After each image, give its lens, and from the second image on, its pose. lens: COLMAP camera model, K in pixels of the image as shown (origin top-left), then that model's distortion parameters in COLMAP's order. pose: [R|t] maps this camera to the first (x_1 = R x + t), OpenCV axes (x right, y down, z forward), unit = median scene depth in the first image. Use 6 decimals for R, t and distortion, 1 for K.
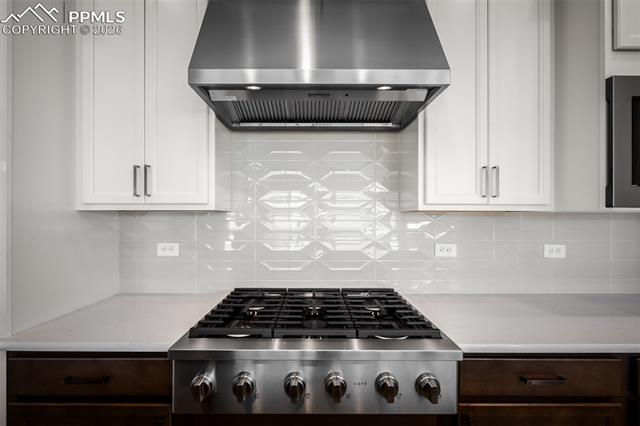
lens RADIAL K [[289.6, 0, 313.6], [0, 289.6, 215.9], [0, 0, 1]] dist [-0.012030, 0.000218]
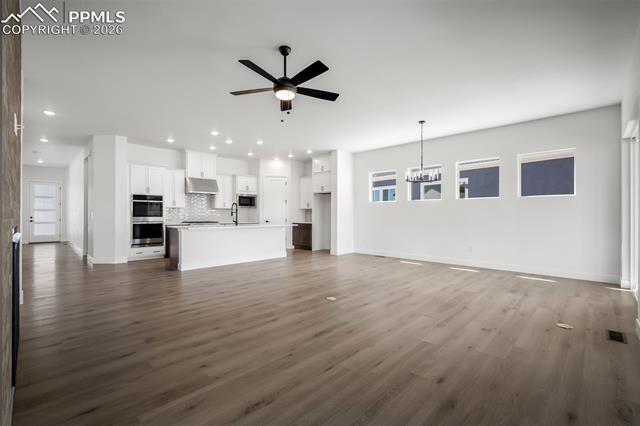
lens RADIAL K [[289.6, 0, 321.4], [0, 289.6, 215.6], [0, 0, 1]] dist [-0.012030, 0.000218]
pose [[0.704066, -0.005652, 0.710112, -2.834786], [-0.005835, 0.999889, 0.013744, 0.044091], [-0.710111, -0.013821, 0.703954, -5.841830]]
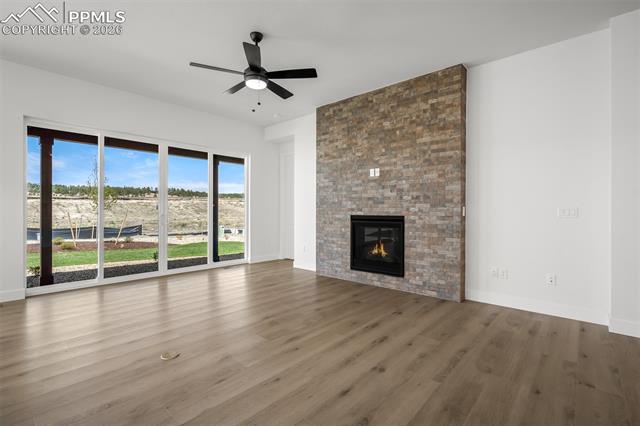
lens RADIAL K [[304.9, 0, 318.3], [0, 304.9, 208.7], [0, 0, 1]] dist [-0.013700, 0.001548]
pose [[-0.677072, -0.008117, -0.735872, 0.246740], [0.001496, 0.999922, -0.012405, 0.101441], [0.735915, -0.009500, -0.677007, -1.736088]]
